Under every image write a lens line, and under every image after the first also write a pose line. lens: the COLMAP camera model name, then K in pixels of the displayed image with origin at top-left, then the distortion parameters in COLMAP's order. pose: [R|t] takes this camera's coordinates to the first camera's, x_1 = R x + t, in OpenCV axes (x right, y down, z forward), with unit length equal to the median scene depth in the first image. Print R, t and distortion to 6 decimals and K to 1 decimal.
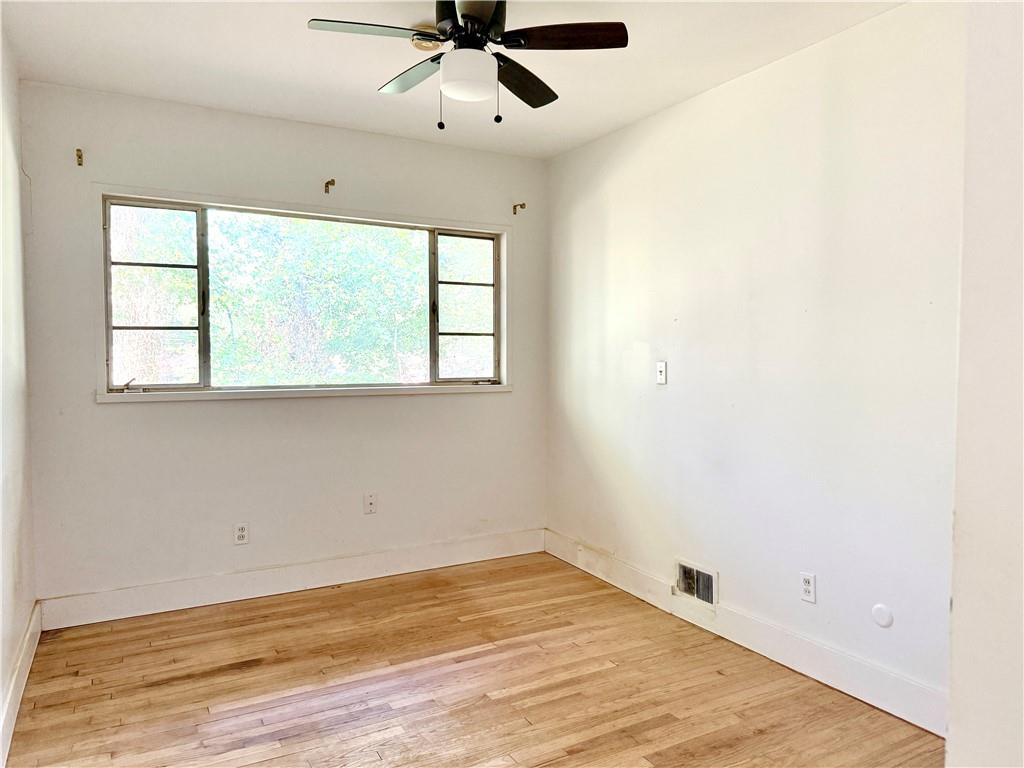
lens RADIAL K [[717.9, 0, 507.7], [0, 717.9, 377.1], [0, 0, 1]] dist [0.059356, -0.075533]
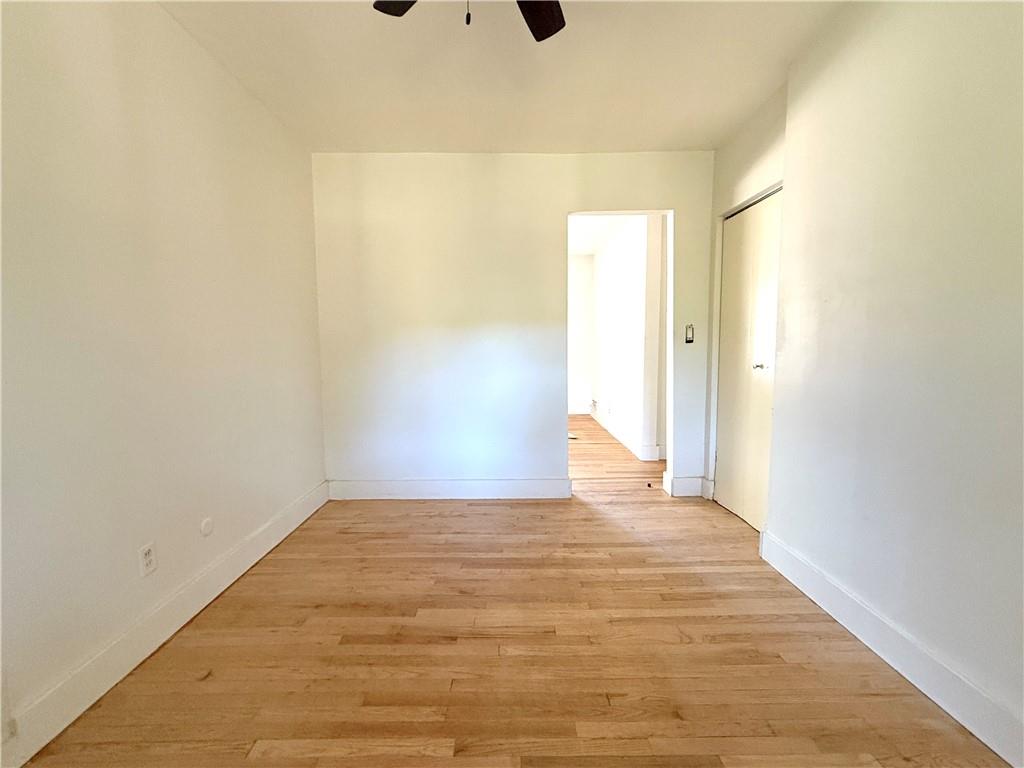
lens RADIAL K [[407.4, 0, 518.1], [0, 407.4, 382.5], [0, 0, 1]] dist [0.004685, -0.000057]
pose [[-0.879803, -0.037771, 0.473835, -0.283895], [0.018766, 0.993301, 0.114024, 0.009570], [-0.474968, 0.109210, -0.873200, 1.342165]]
